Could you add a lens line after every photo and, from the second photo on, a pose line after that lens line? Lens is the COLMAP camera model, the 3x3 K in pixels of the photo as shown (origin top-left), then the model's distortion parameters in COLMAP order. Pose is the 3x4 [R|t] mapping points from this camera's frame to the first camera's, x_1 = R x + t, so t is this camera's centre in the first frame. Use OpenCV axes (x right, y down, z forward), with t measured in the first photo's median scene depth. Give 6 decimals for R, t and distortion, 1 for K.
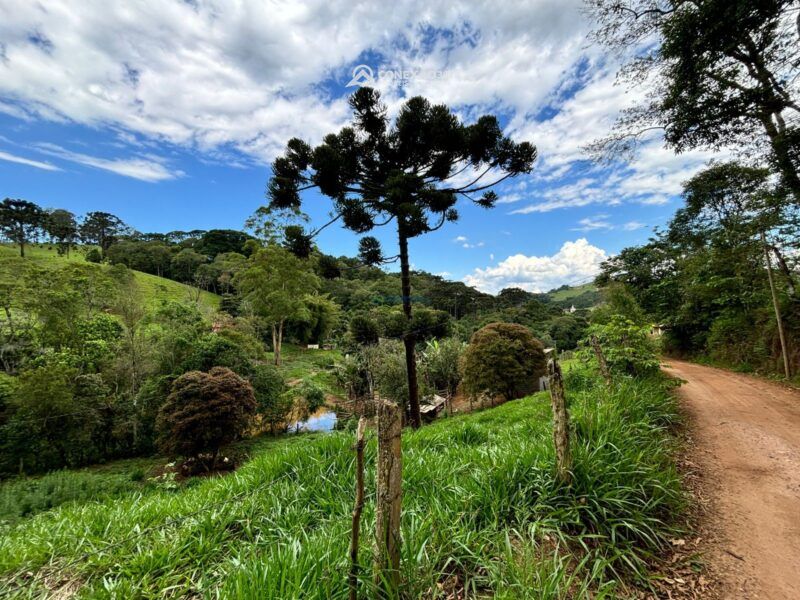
lens RADIAL K [[325.6, 0, 400.0], [0, 325.6, 300.0], [0, 0, 1]] dist [0.001502, 0.000258]
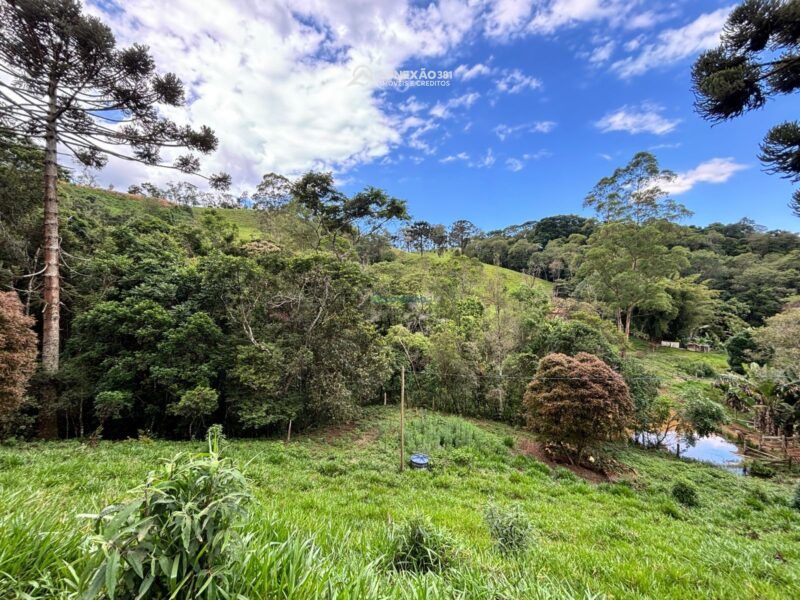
lens RADIAL K [[325.6, 0, 400.0], [0, 325.6, 300.0], [0, 0, 1]] dist [0.001502, 0.000258]
pose [[0.605101, 0.022904, -0.795819, -0.134149], [0.006522, 0.999410, 0.033723, 0.024839], [0.796122, -0.025597, 0.604595, 0.059561]]
